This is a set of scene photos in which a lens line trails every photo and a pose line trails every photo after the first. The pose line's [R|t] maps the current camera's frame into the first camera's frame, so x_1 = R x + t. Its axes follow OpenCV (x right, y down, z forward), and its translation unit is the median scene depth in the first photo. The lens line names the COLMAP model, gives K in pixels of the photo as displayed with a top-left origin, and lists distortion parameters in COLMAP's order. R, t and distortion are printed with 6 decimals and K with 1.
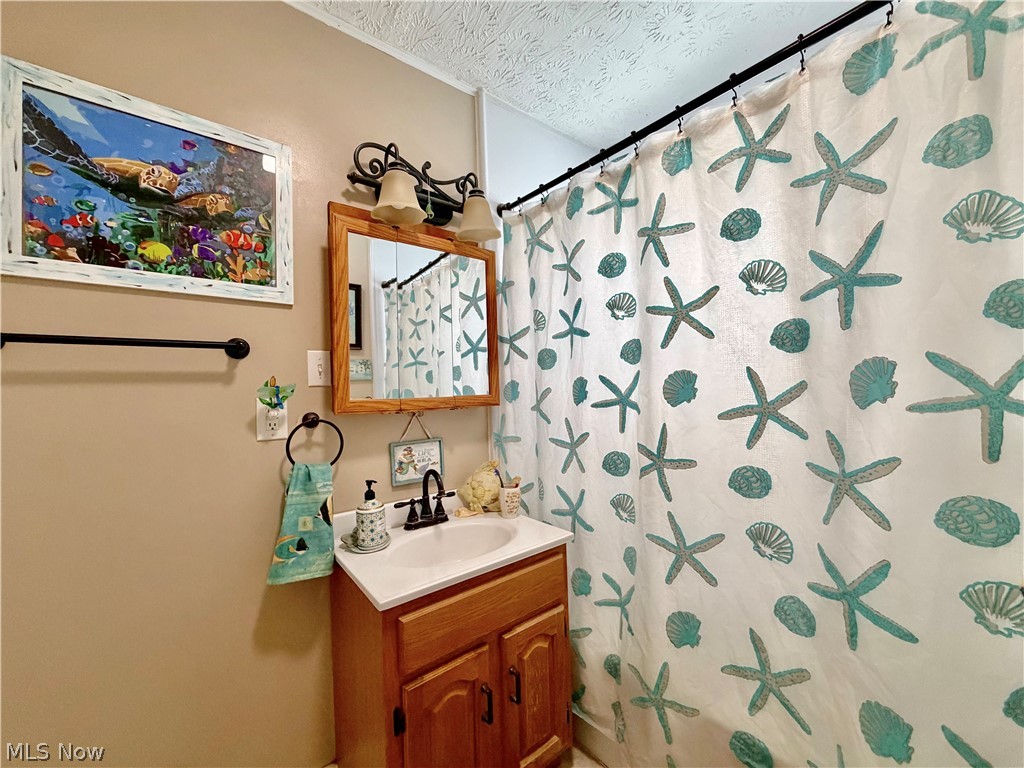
lens RADIAL K [[404.3, 0, 515.4], [0, 404.3, 386.9], [0, 0, 1]] dist [-0.001829, 0.000224]
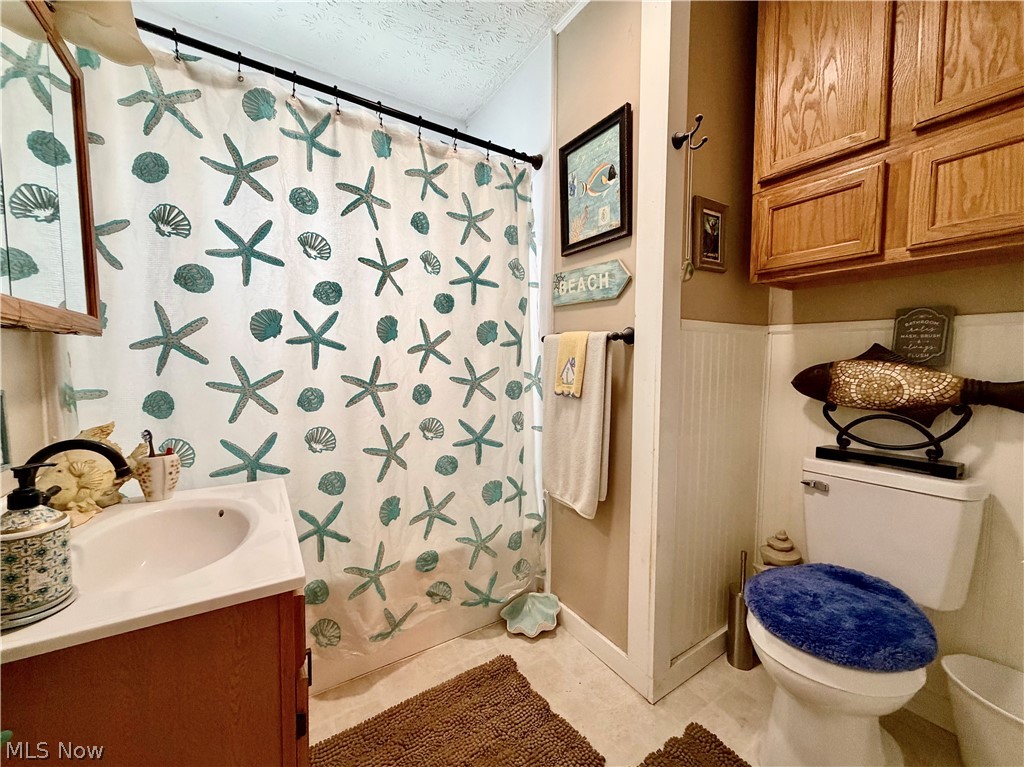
lens RADIAL K [[404.3, 0, 517.1], [0, 404.3, 382.7], [0, 0, 1]] dist [-0.001829, 0.000224]
pose [[0.109508, -0.036080, 0.993331, -0.845223], [-0.018457, 0.999095, 0.038324, 0.116930], [-0.993815, -0.022530, 0.108743, 0.438176]]
